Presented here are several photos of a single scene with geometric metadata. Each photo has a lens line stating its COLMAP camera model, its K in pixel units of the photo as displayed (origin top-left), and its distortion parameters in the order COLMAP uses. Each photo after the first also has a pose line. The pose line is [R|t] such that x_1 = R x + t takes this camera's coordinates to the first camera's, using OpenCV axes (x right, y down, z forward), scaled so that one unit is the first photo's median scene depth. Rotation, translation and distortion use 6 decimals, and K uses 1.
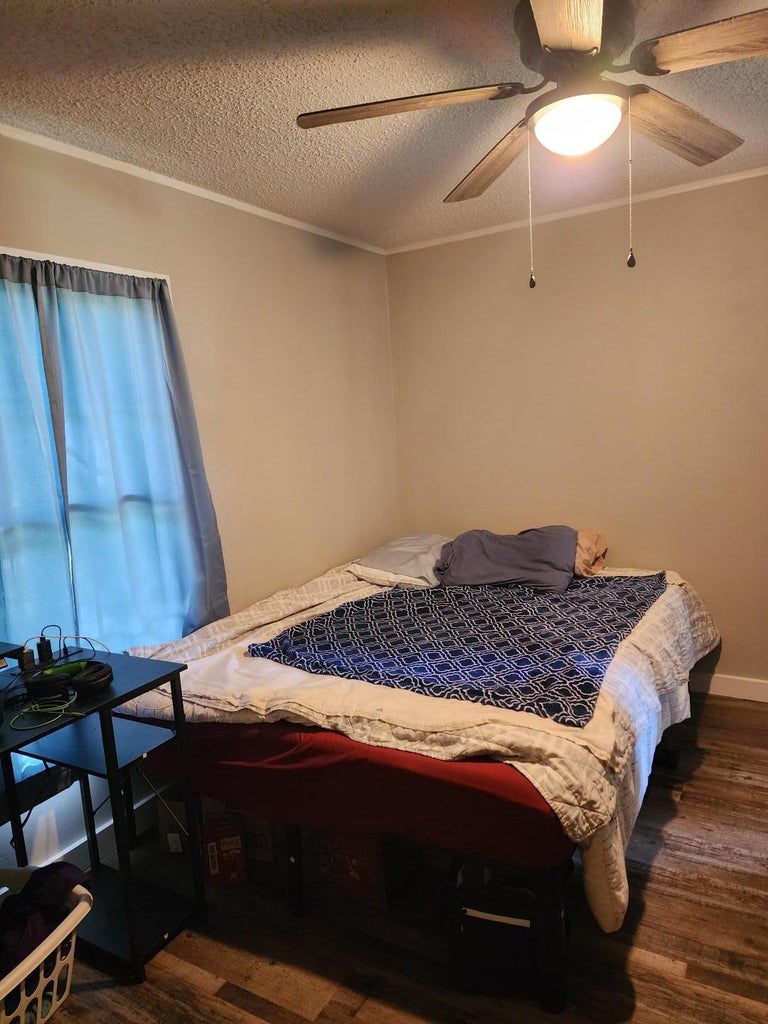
lens RADIAL K [[689.9, 0, 387.3], [0, 689.9, 519.3], [0, 0, 1]] dist [0.087116, -0.088778]
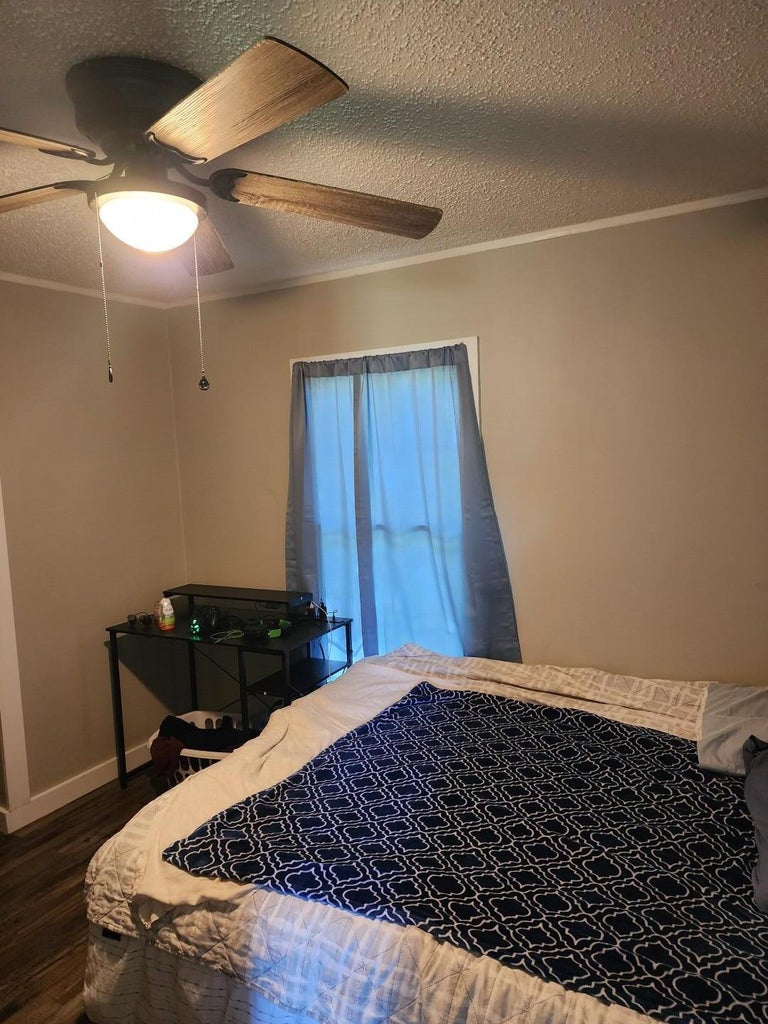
lens RADIAL K [[677.7, 0, 388.3], [0, 677.7, 509.9], [0, 0, 1]] dist [0.086788, -0.081079]
pose [[0.024674, 0.159495, -0.986890, 0.785198], [-0.116455, 0.980928, 0.155620, -0.233218], [0.992889, 0.111088, 0.042778, 0.854590]]
